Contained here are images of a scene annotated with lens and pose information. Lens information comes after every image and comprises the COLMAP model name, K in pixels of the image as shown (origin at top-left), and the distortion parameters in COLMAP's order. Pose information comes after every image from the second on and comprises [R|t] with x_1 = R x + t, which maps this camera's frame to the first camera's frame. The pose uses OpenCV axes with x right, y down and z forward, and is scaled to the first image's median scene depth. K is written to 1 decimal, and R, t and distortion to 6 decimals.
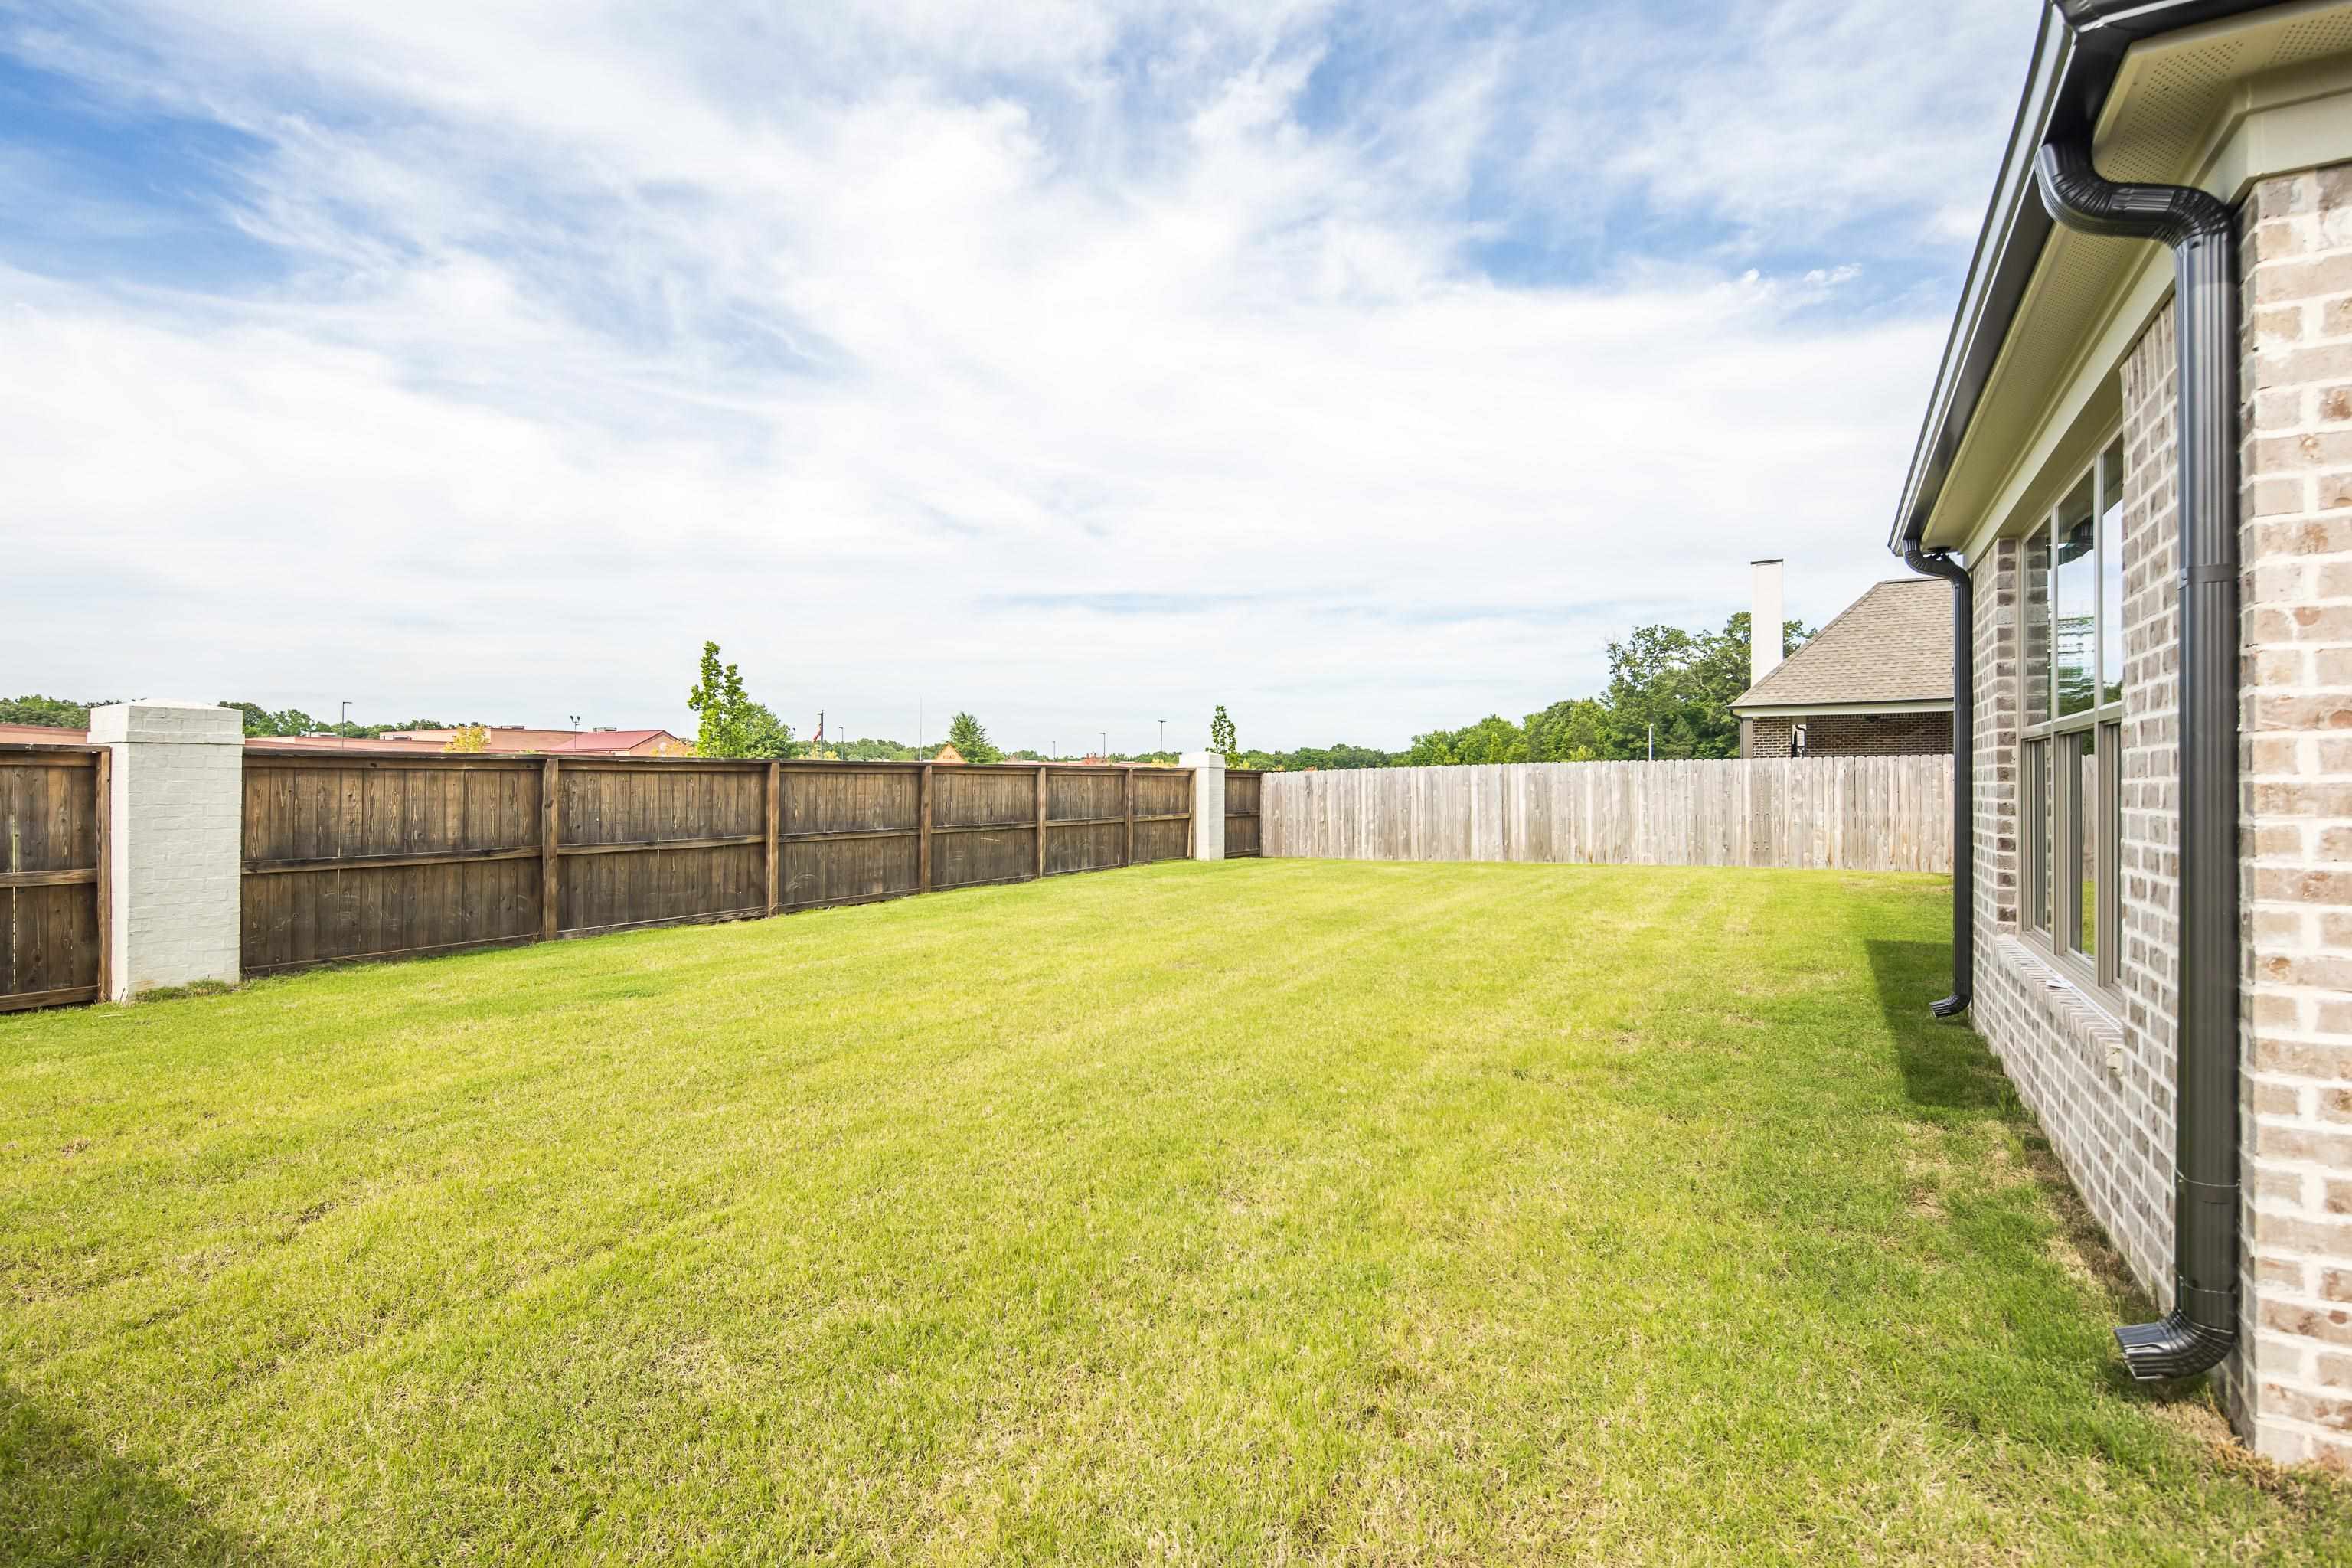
lens RADIAL K [[1152.1, 0, 1171.9], [0, 1152.1, 781.1], [0, 0, 1]] dist [0.006051, -0.003258]
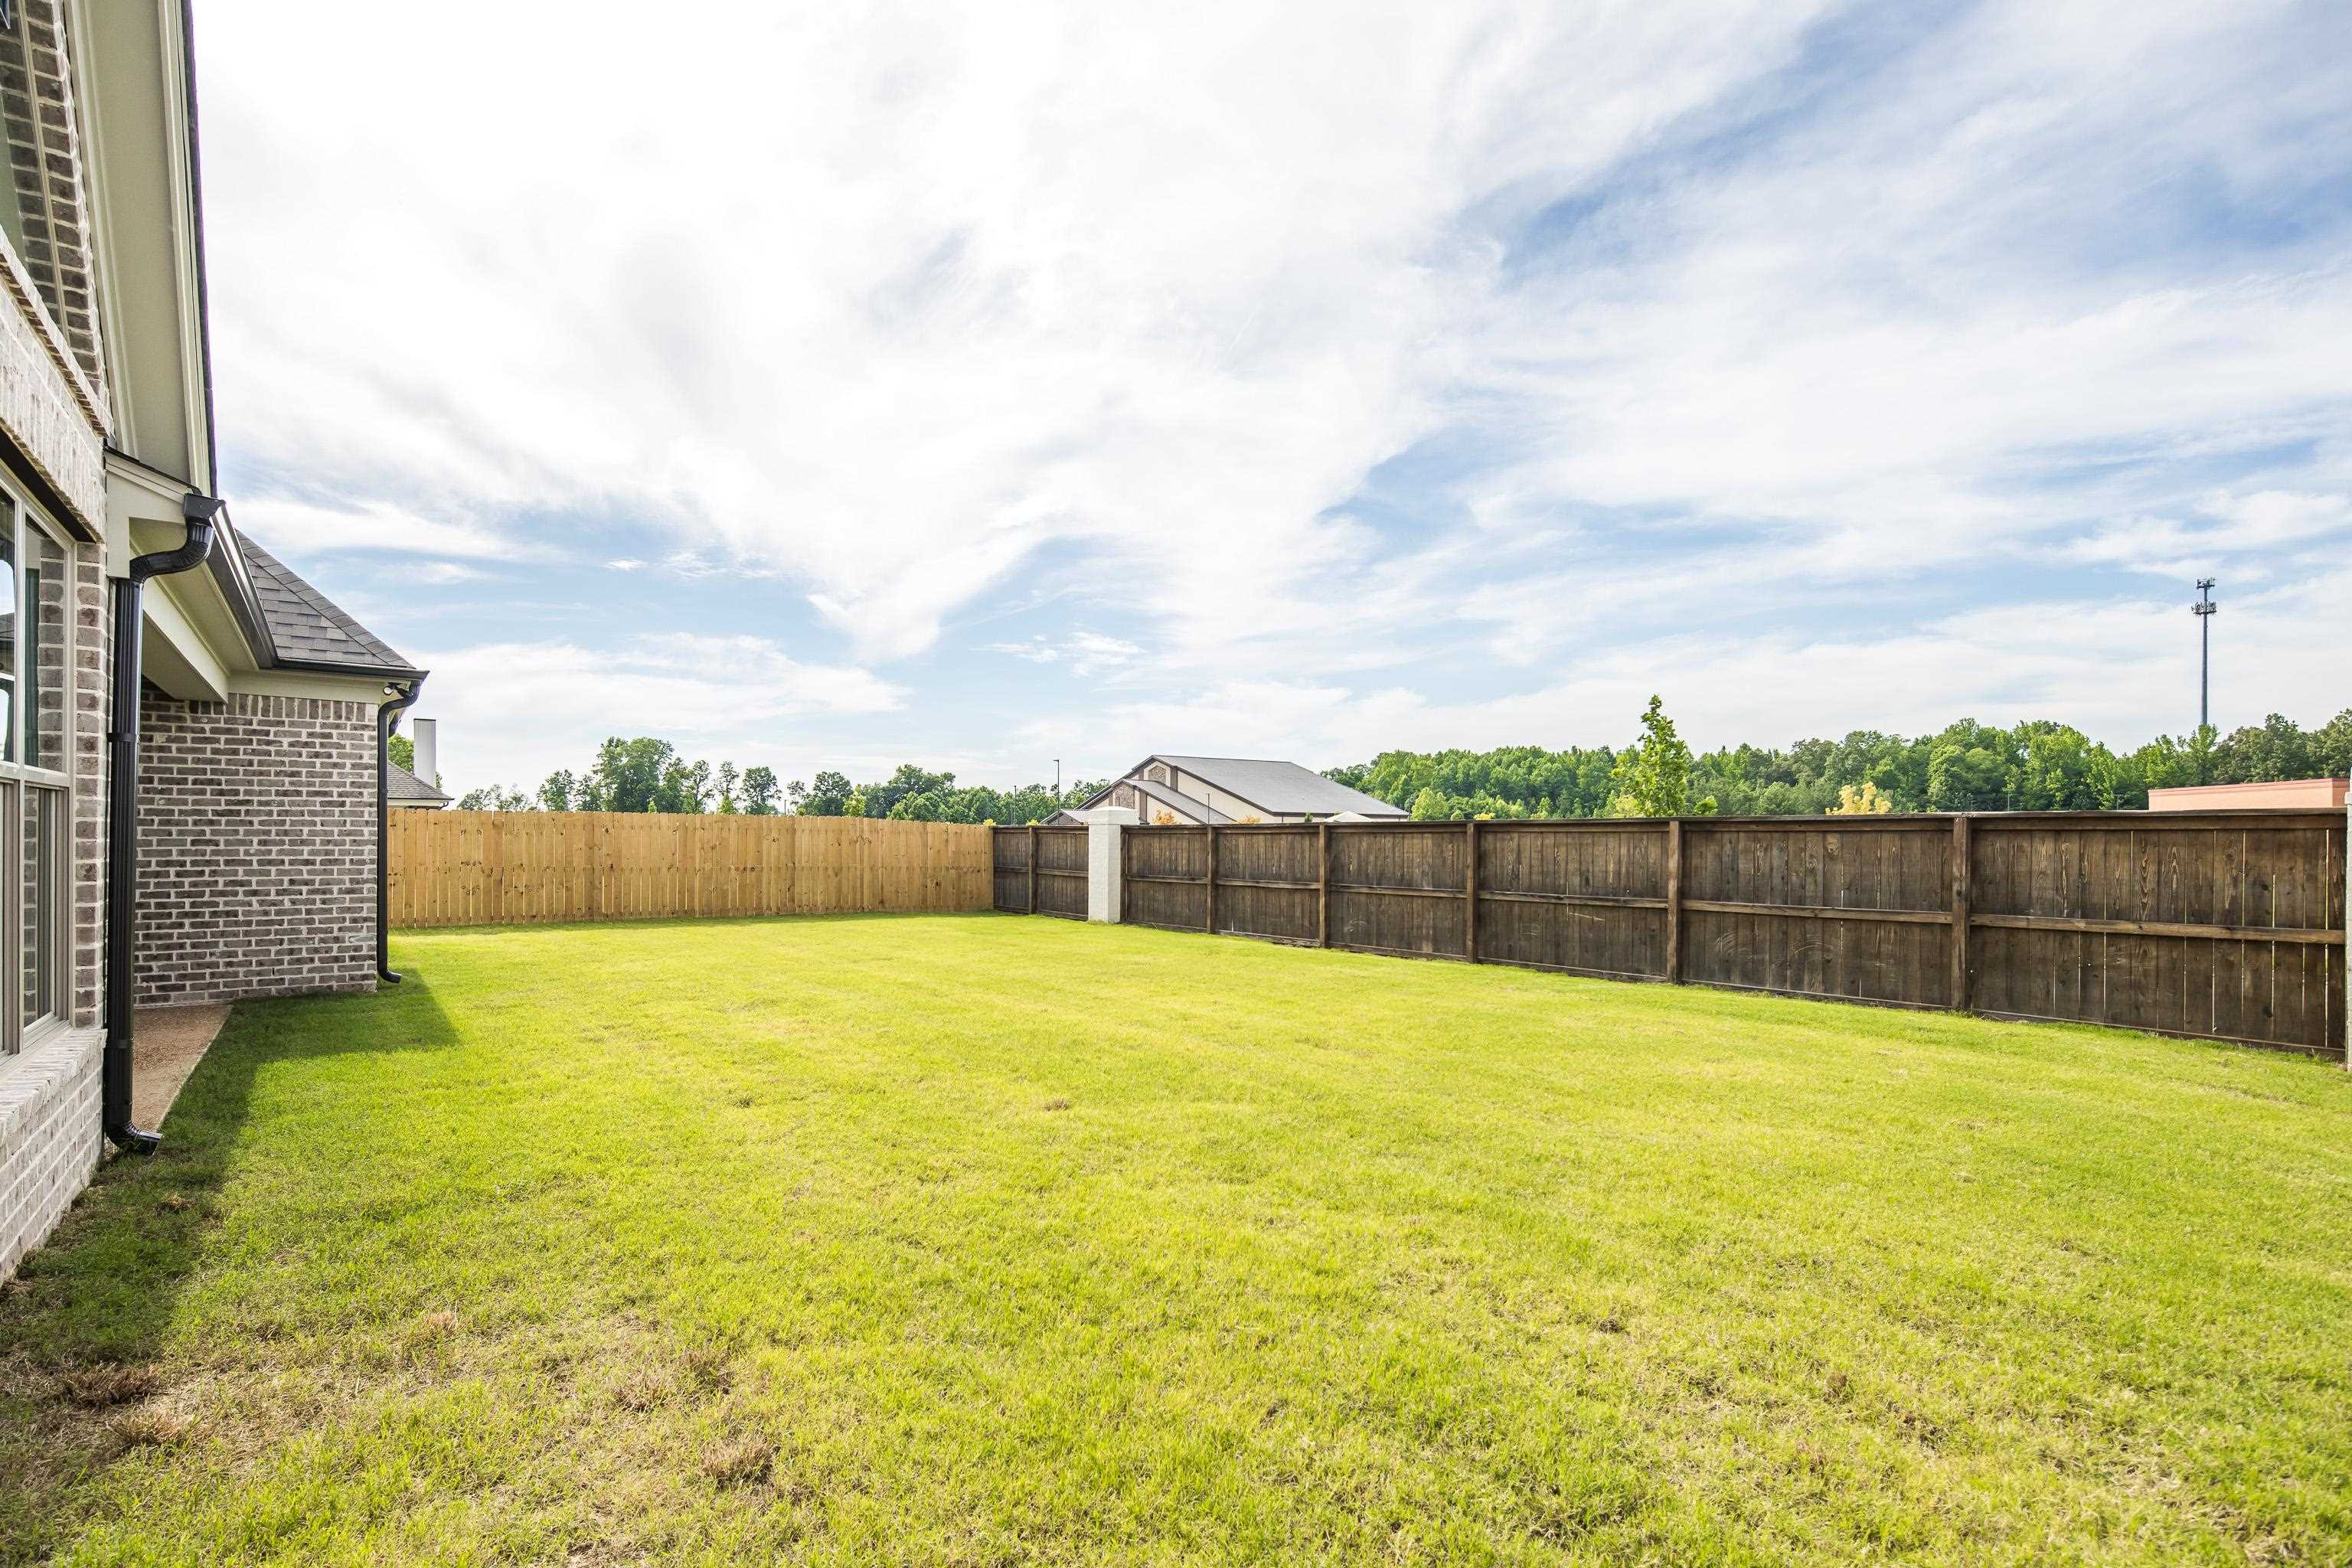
lens RADIAL K [[1152.1, 0, 1123.8], [0, 1152.1, 843.8], [0, 0, 1]] dist [0.006051, -0.003258]
pose [[-0.461516, 0.003094, -0.887126, 0.401006], [-0.001086, 0.999991, 0.004052, -0.000477], [0.887131, 0.002834, -0.461509, 0.643535]]
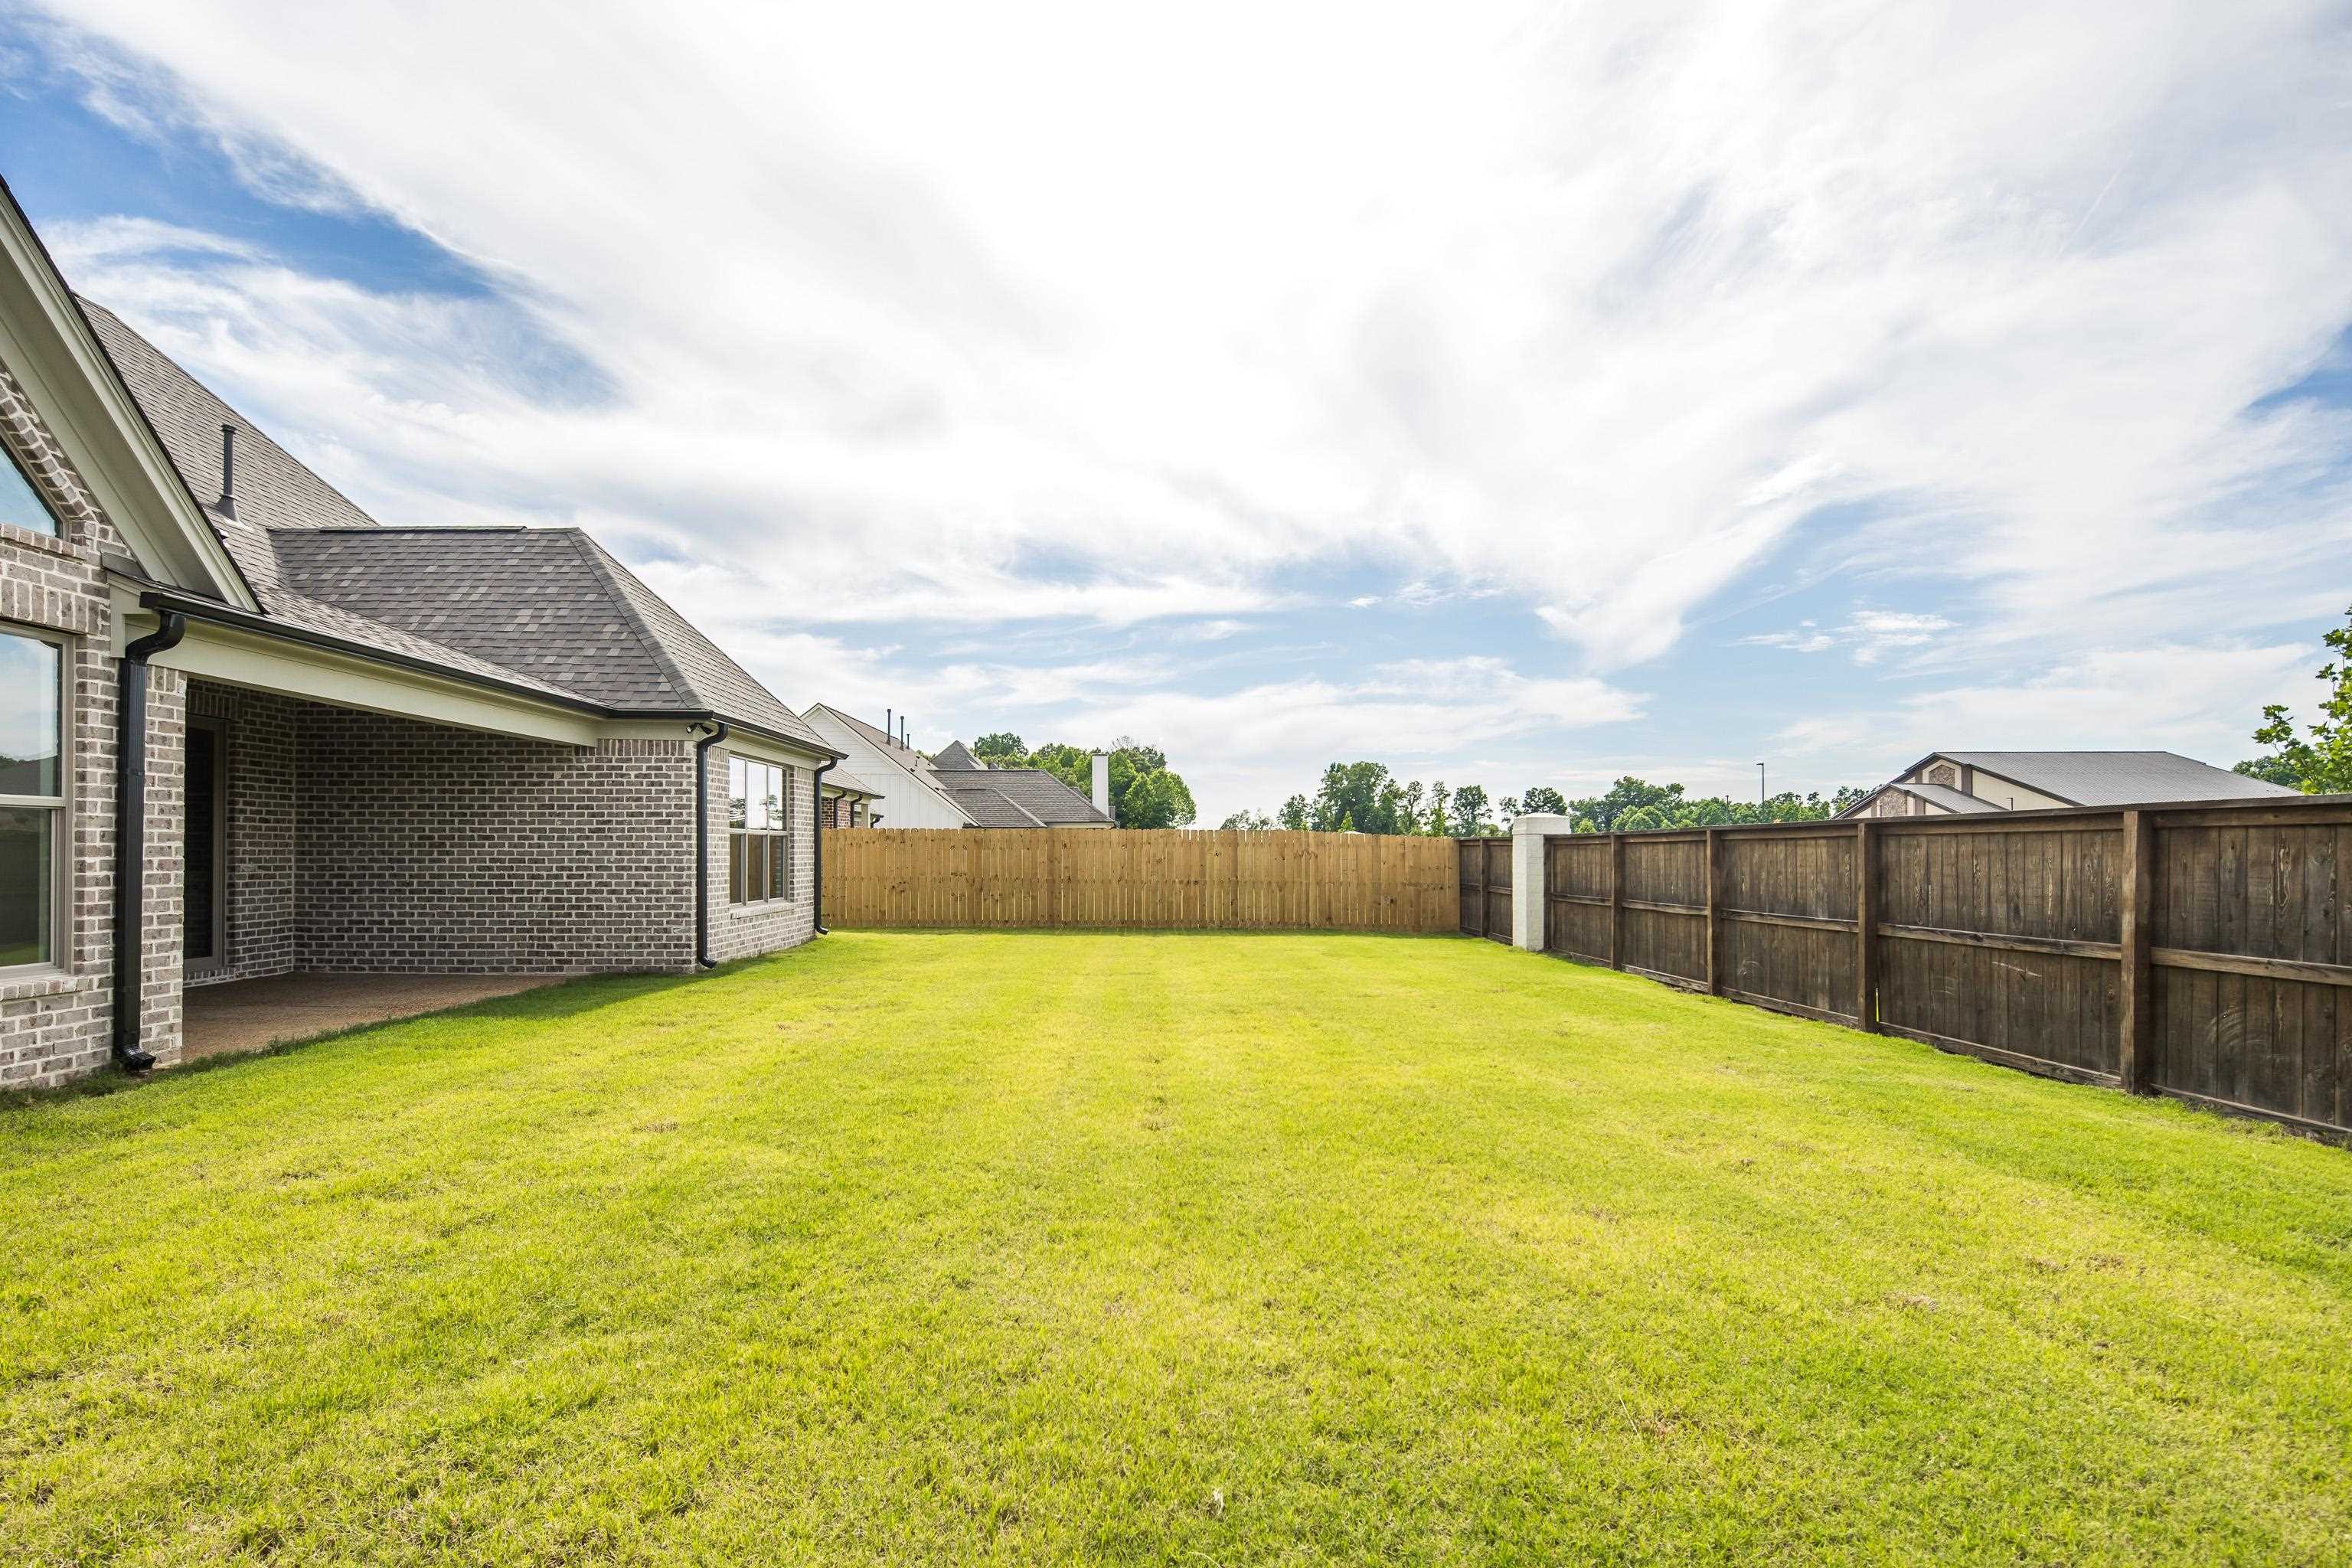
lens RADIAL K [[1152.1, 0, 1122.2], [0, 1152.1, 840.5], [0, 0, 1]] dist [0.006051, -0.003258]
pose [[-0.888804, -0.006759, -0.458238, 0.234740], [-0.000111, 0.999894, -0.014534, 0.002686], [0.458288, -0.012867, -0.888711, 0.748208]]
